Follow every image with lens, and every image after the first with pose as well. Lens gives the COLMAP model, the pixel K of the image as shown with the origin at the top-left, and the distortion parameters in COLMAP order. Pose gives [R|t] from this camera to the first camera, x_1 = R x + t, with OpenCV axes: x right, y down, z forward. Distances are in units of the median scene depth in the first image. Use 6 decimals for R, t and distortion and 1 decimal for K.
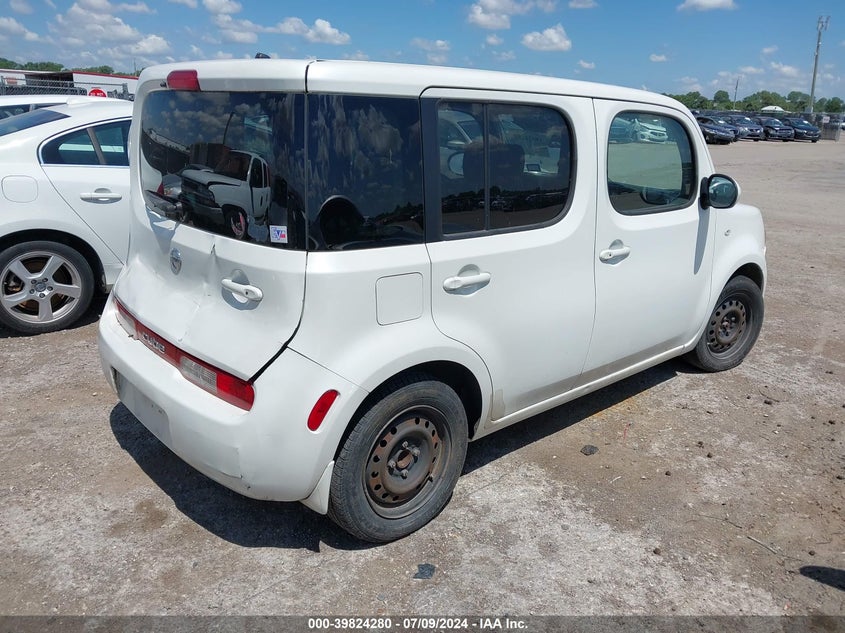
lens RADIAL K [[662.7, 0, 422.5], [0, 662.7, 316.5], [0, 0, 1]] dist [0.000824, -0.000908]
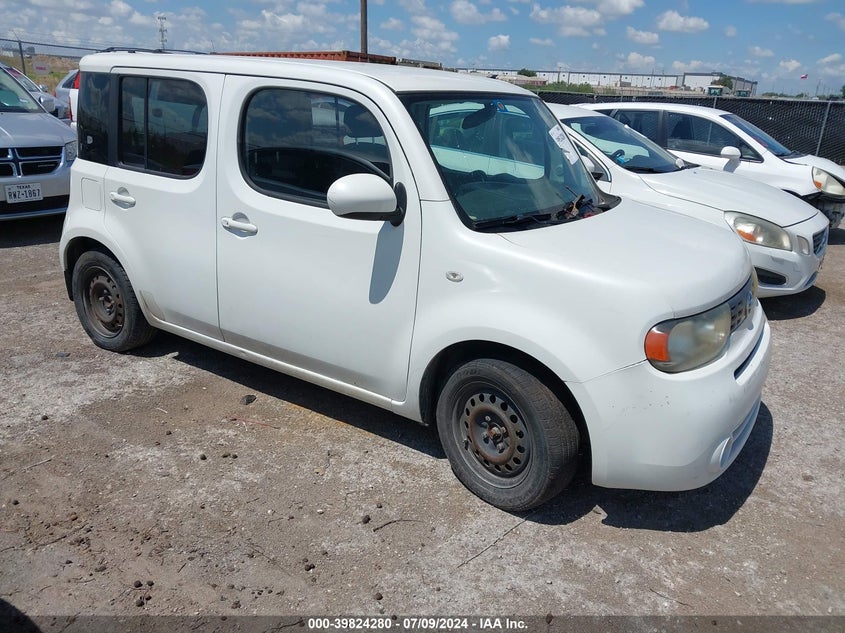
lens RADIAL K [[631.8, 0, 422.7], [0, 631.8, 307.1], [0, 0, 1]] dist [-0.007071, -0.003447]
pose [[0.286321, 0.300119, -0.909917, 1.448348], [-0.330776, 0.922251, 0.200103, -0.299864], [0.899226, 0.243685, 0.363332, 1.039624]]
